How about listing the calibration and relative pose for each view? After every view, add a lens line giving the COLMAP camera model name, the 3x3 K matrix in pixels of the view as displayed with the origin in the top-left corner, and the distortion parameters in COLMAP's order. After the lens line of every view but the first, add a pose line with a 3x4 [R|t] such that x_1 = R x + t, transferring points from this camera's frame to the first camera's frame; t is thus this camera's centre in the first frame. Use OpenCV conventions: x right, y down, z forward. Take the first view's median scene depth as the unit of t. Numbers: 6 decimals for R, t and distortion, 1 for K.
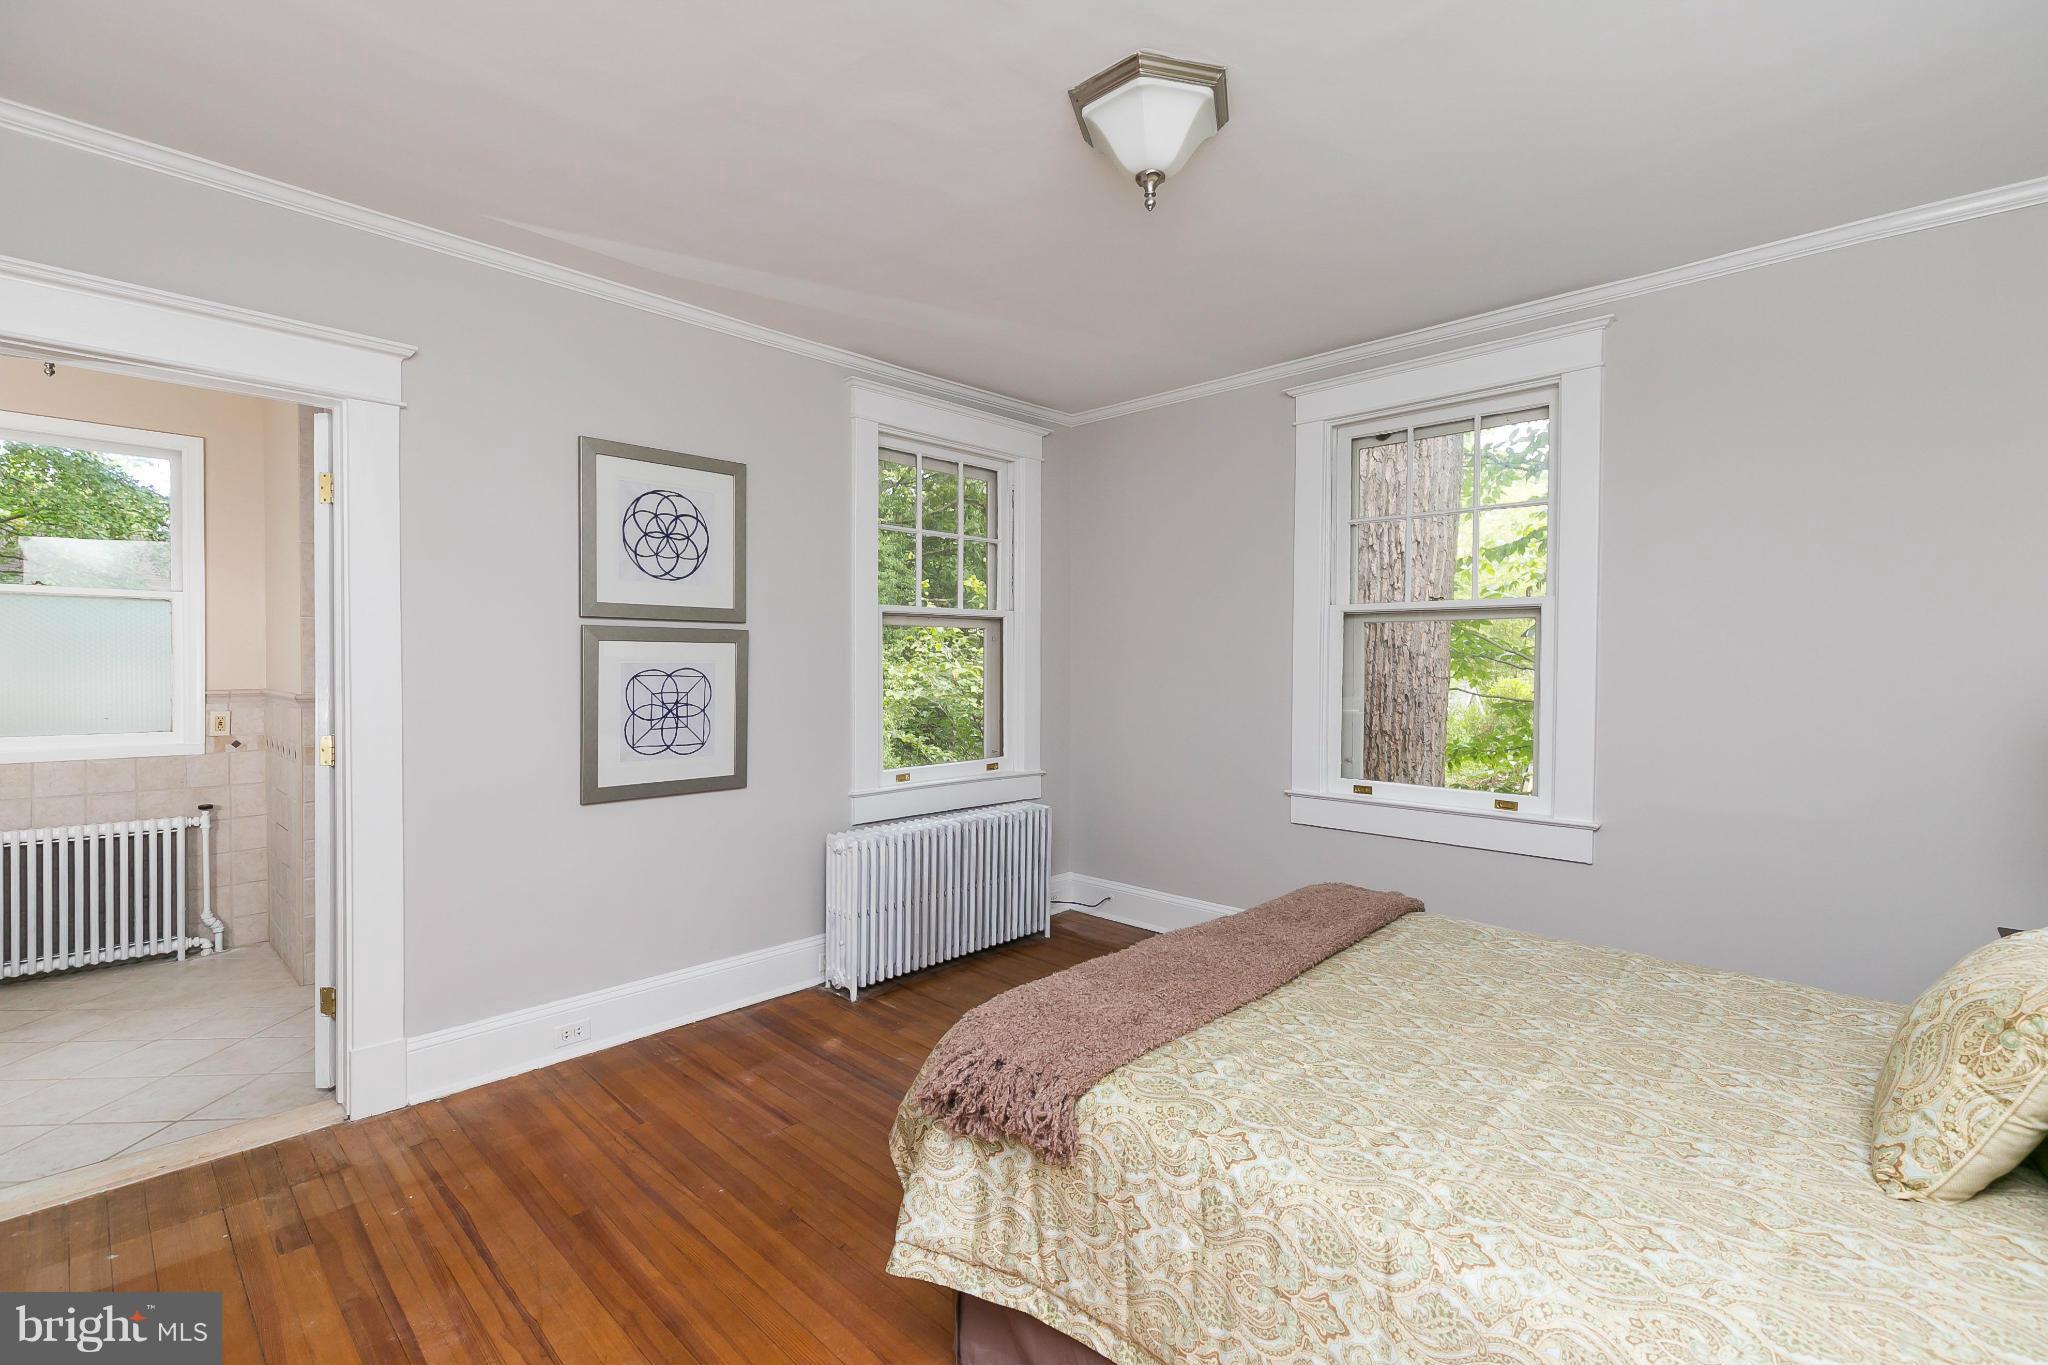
lens RADIAL K [[917.0, 0, 1019.0], [0, 917.0, 682.0], [0, 0, 1]] dist [0.006408, -0.000550]
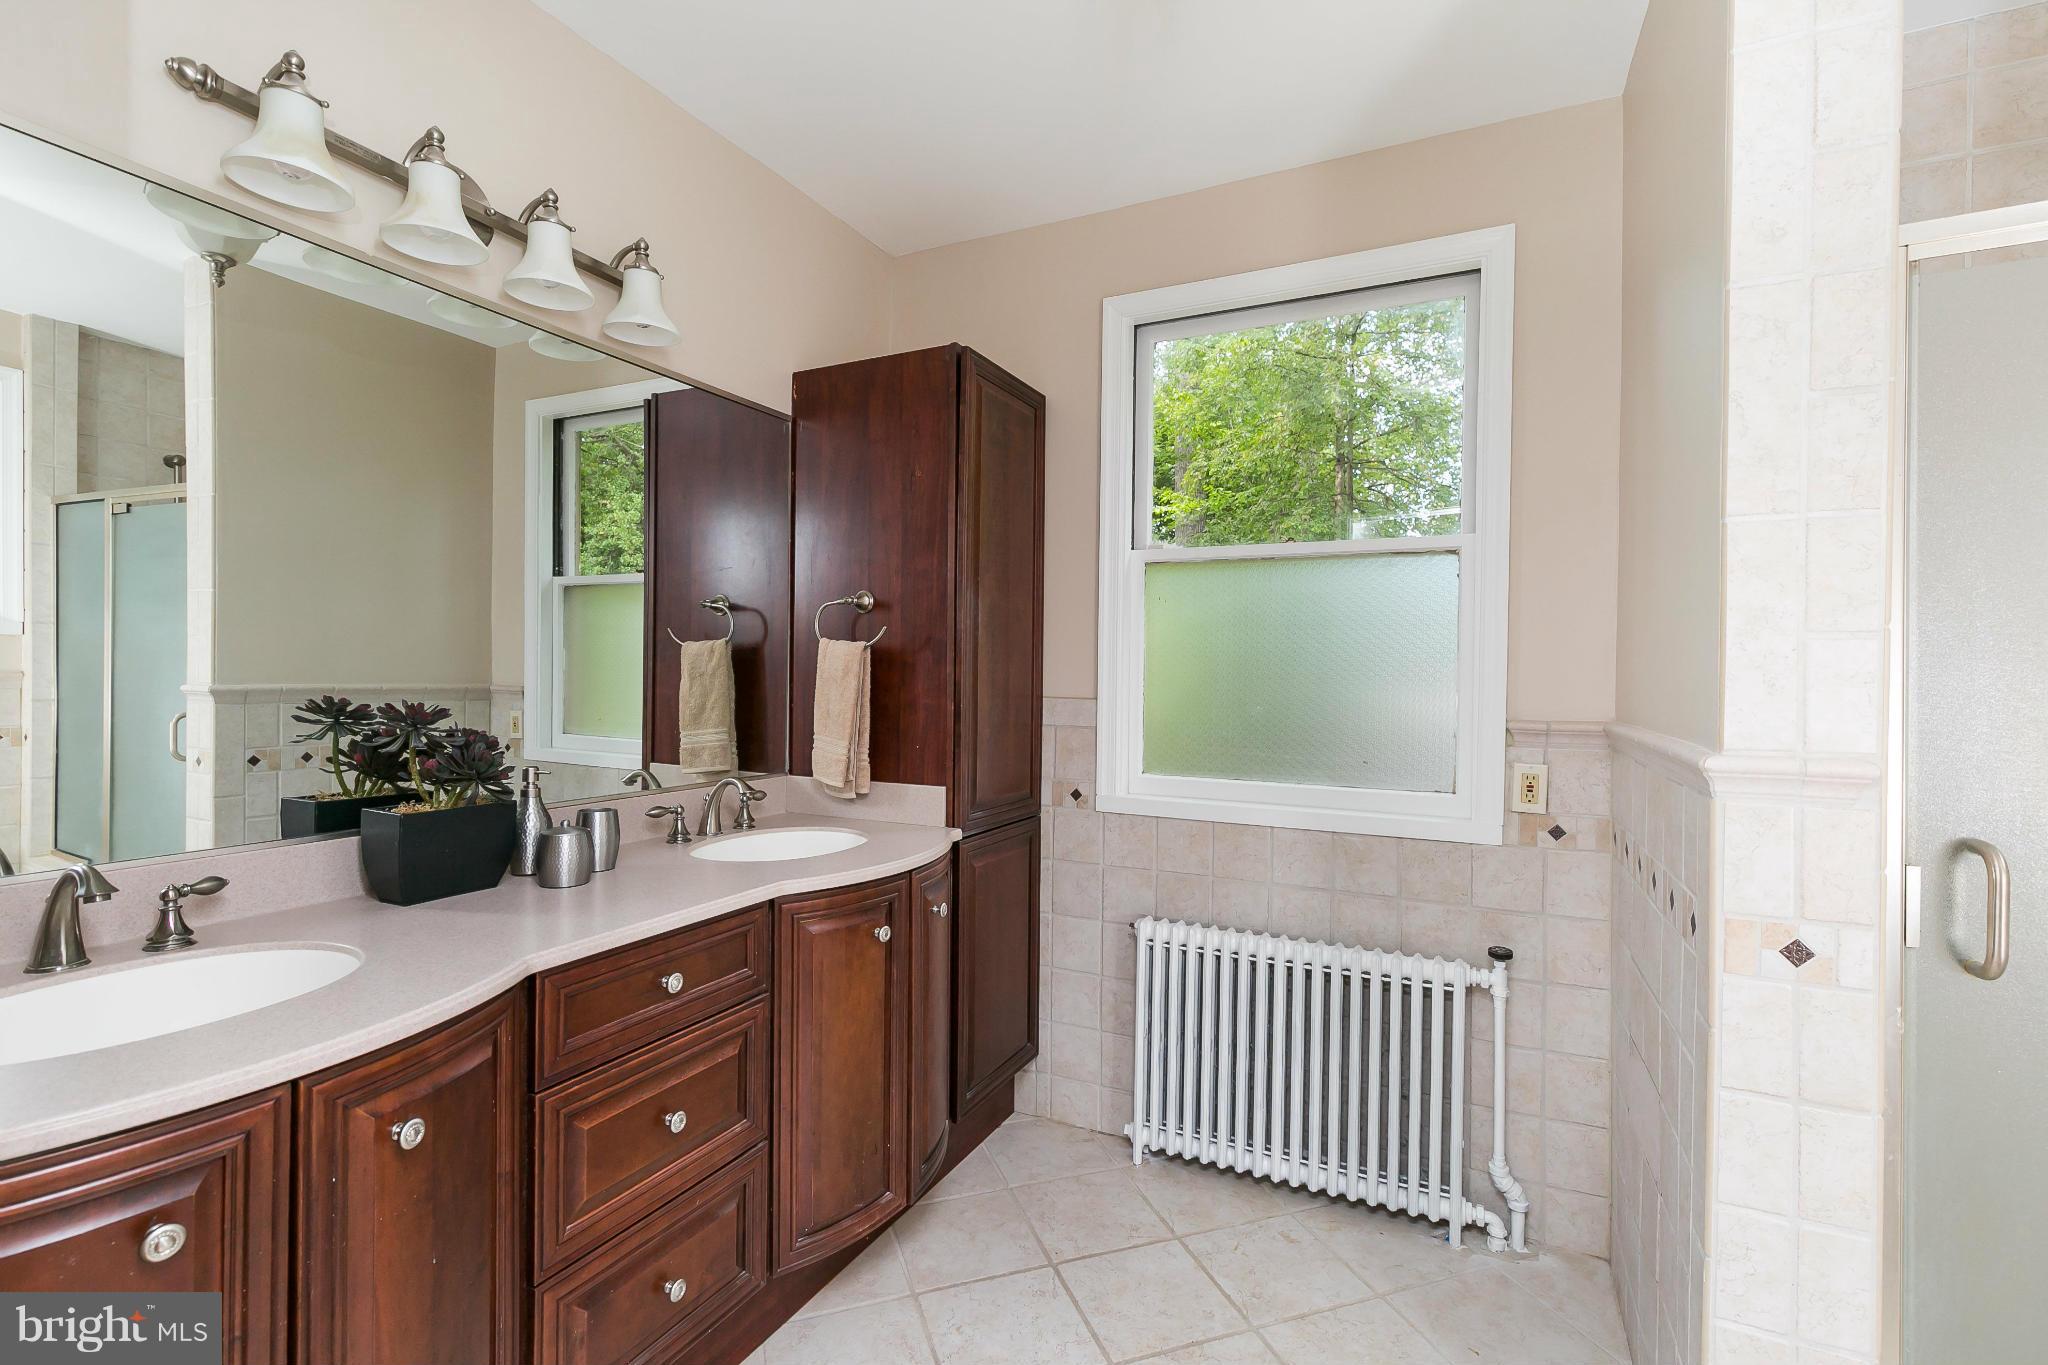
lens RADIAL K [[917.0, 0, 1019.2], [0, 917.0, 683.1], [0, 0, 1]] dist [0.006408, -0.000550]
pose [[0.321425, 0.008879, -0.946893, -0.488631], [-0.023656, 0.999719, 0.001344, -0.006582], [0.946640, 0.021968, 0.321545, 0.580790]]
